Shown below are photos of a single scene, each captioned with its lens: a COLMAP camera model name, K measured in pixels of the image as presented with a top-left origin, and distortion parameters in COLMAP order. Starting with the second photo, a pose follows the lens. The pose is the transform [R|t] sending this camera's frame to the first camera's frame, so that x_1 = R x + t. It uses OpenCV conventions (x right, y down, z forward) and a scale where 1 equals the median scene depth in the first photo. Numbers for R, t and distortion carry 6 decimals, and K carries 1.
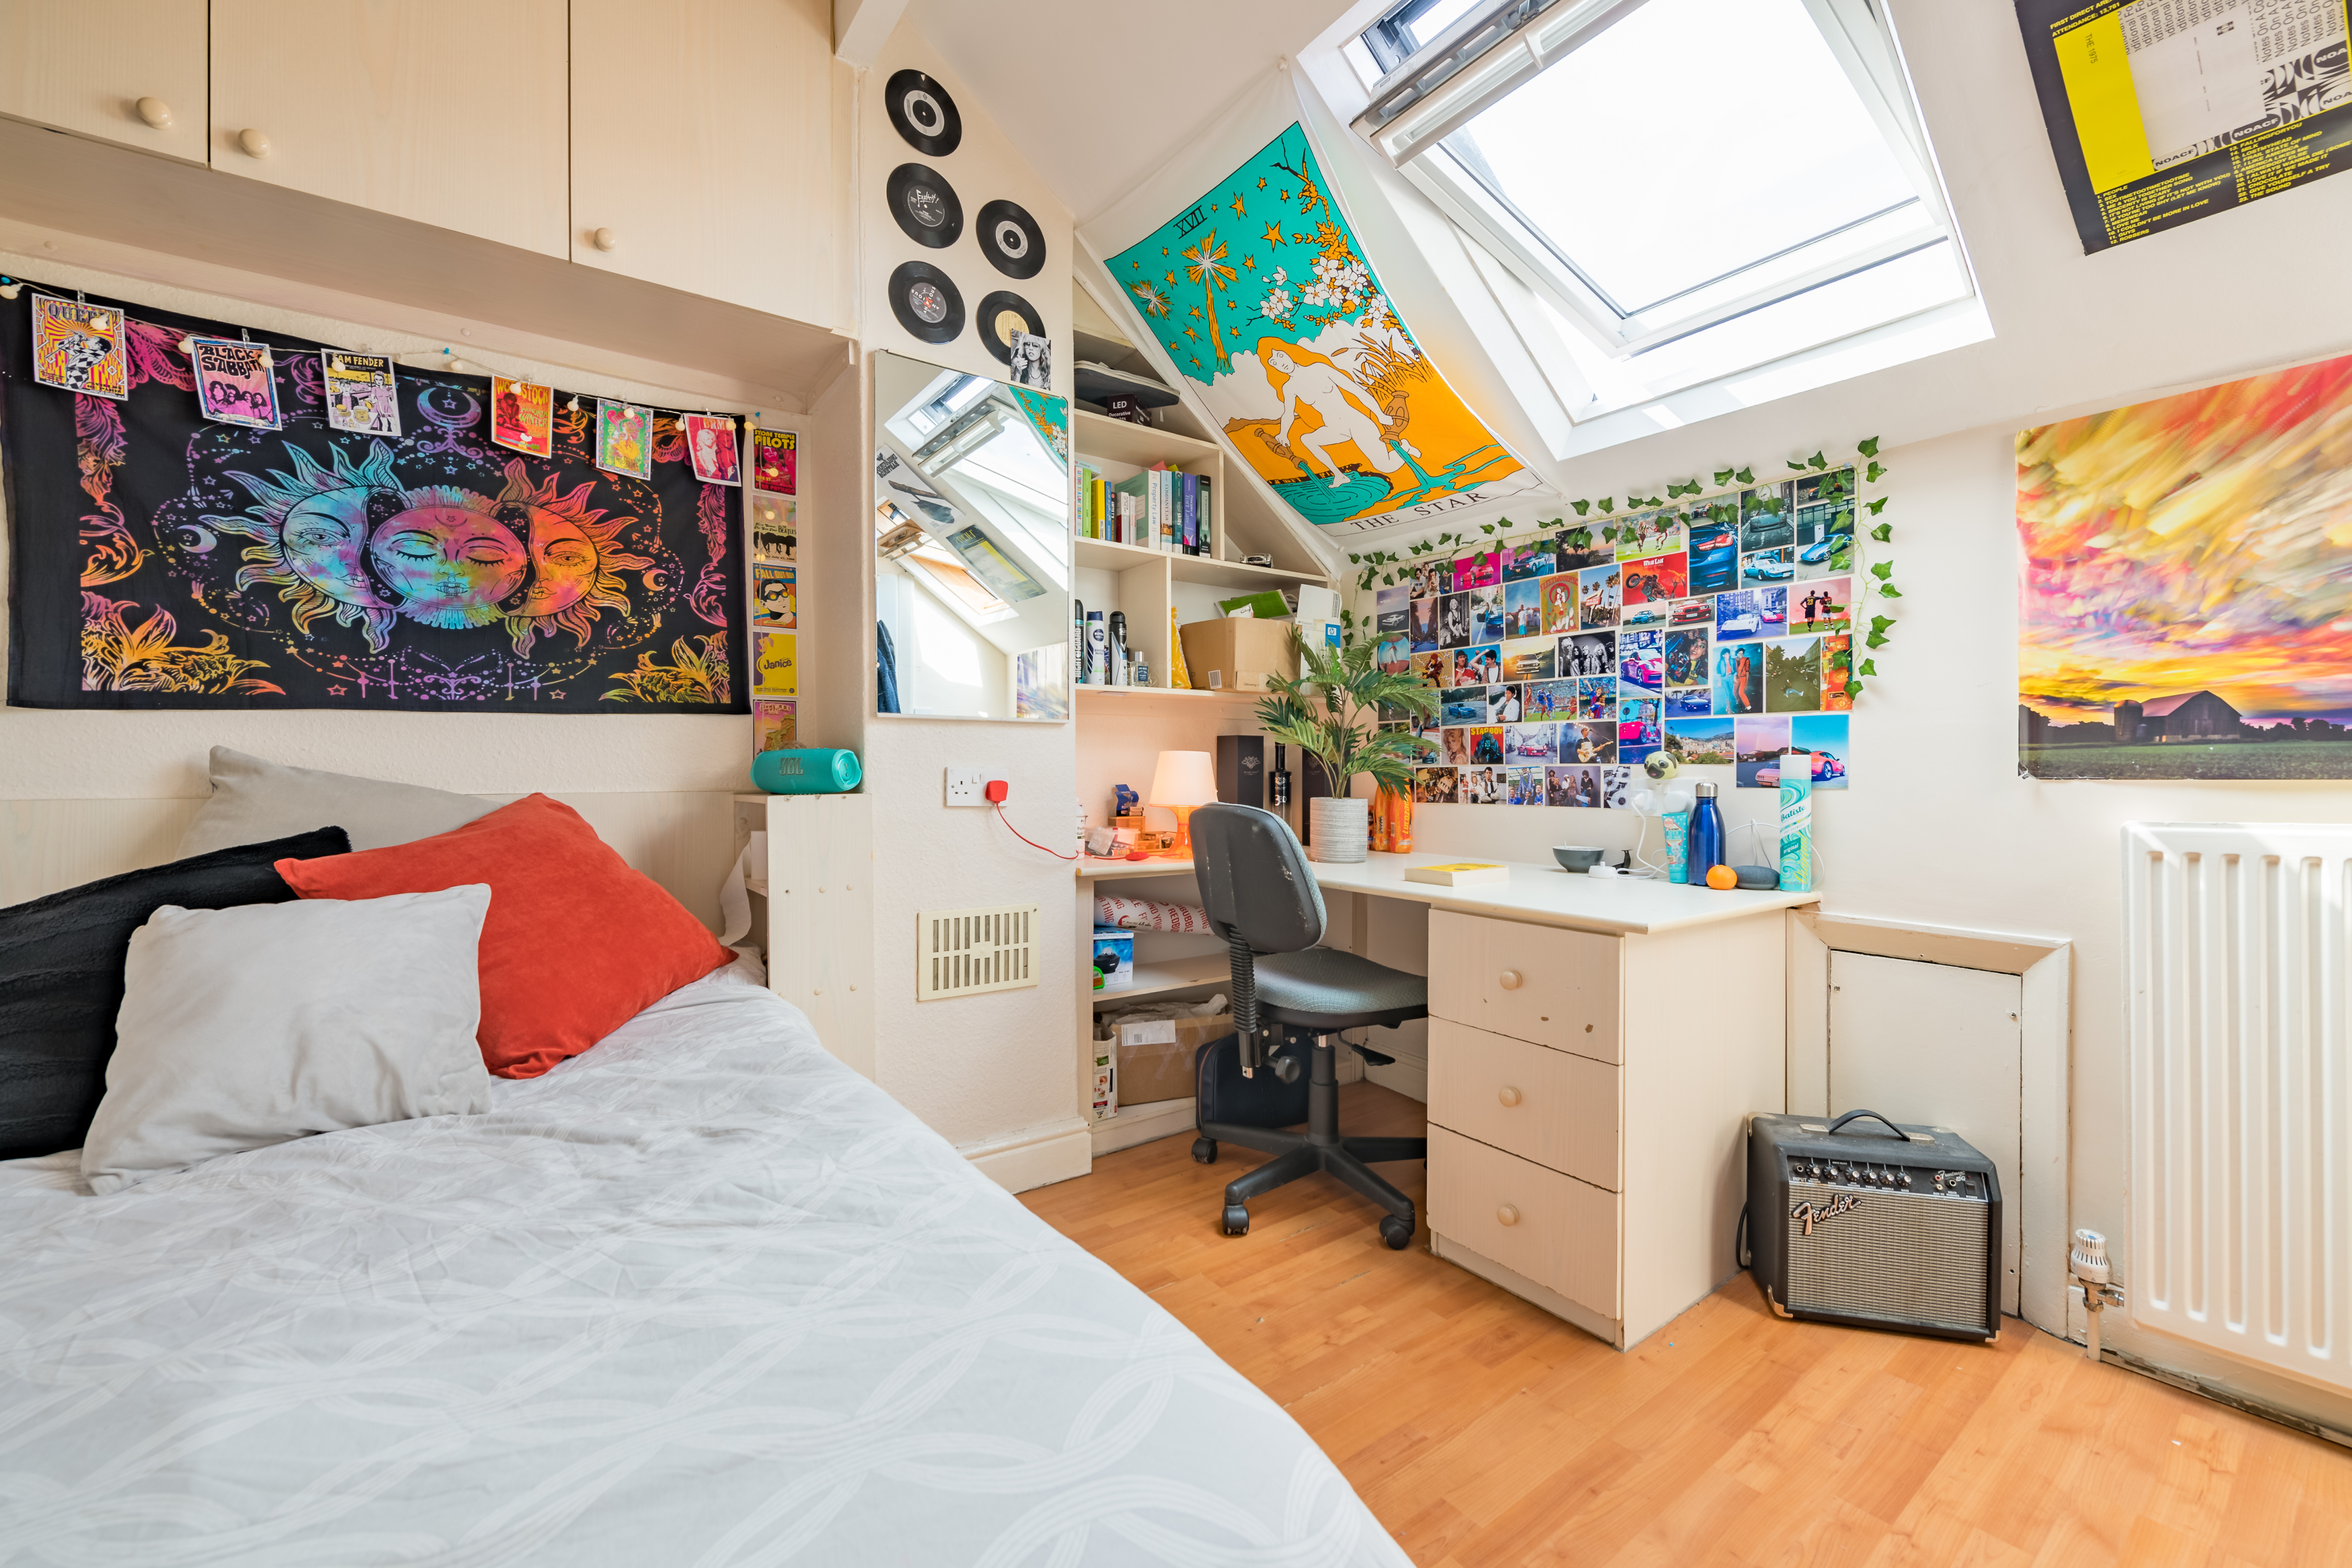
lens RADIAL K [[934.4, 0, 1182.4], [0, 934.4, 773.0], [0, 0, 1]] dist [0.000409, -0.005381]
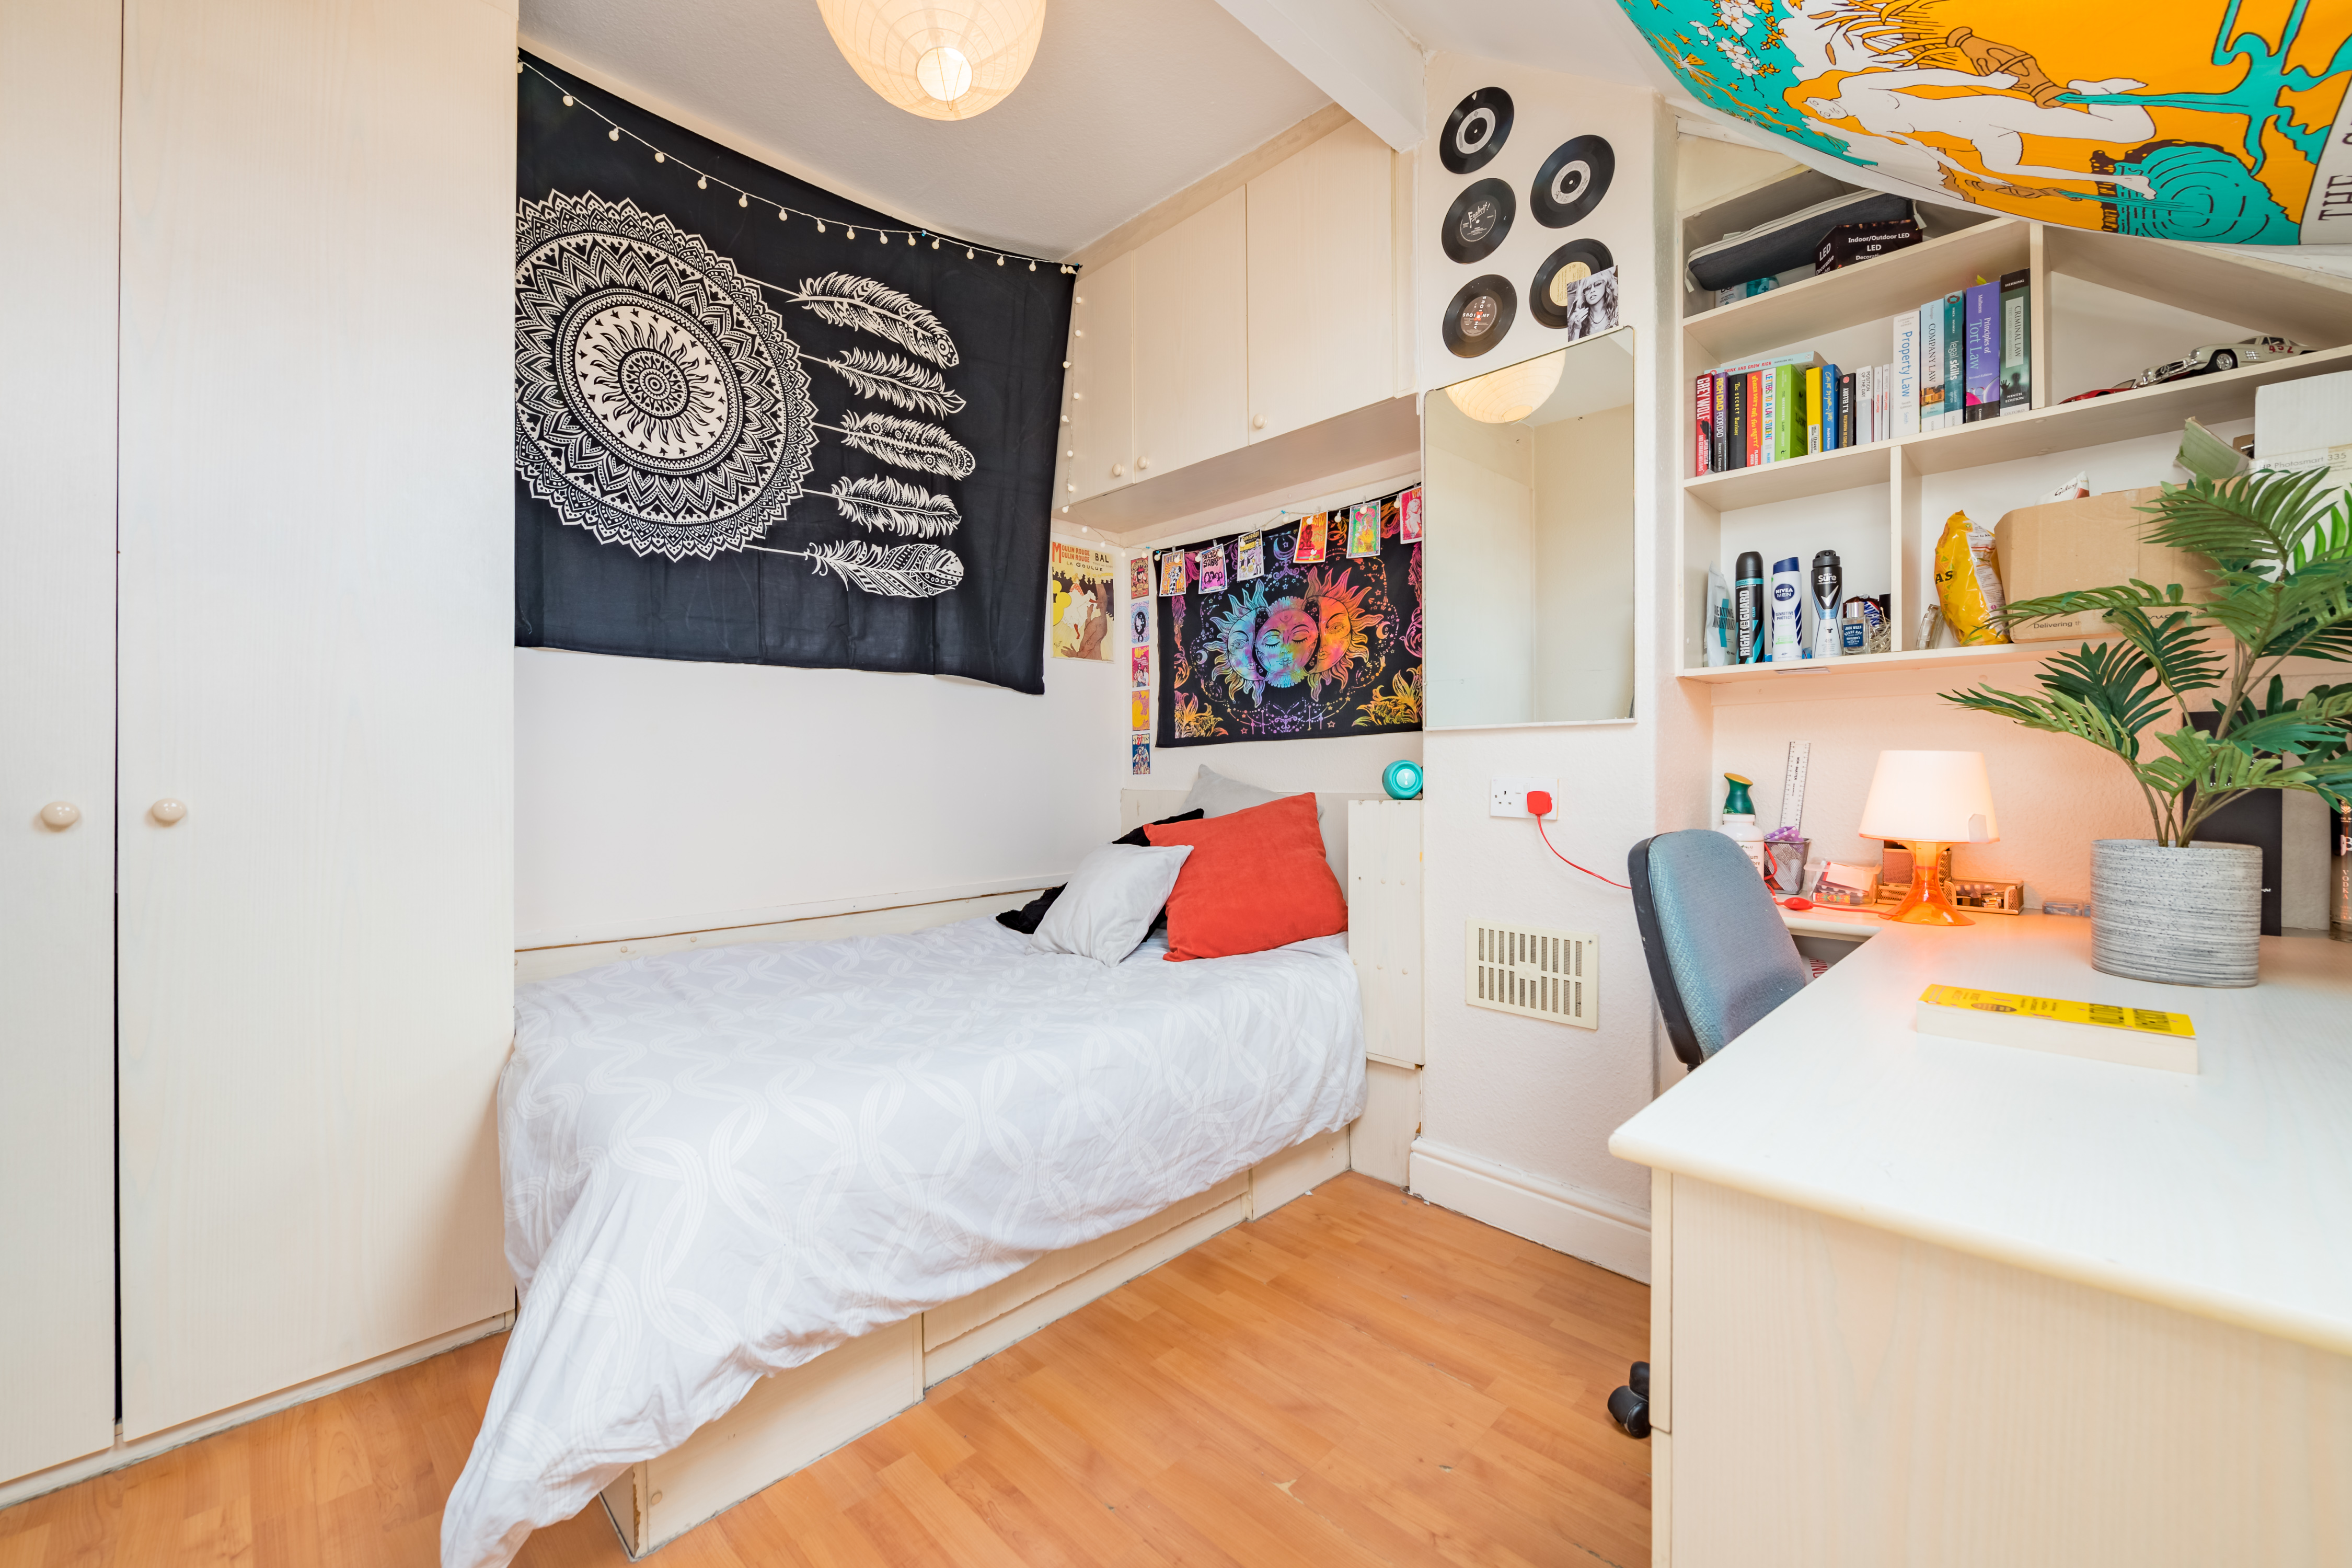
lens RADIAL K [[934.4, 0, 1182.4], [0, 934.4, 773.0], [0, 0, 1]] dist [0.000409, -0.005381]
pose [[0.155360, 0.003015, -0.987853, 0.706724], [0.003400, 0.999988, 0.003587, -0.015258], [0.987852, -0.003916, 0.155348, 0.548028]]
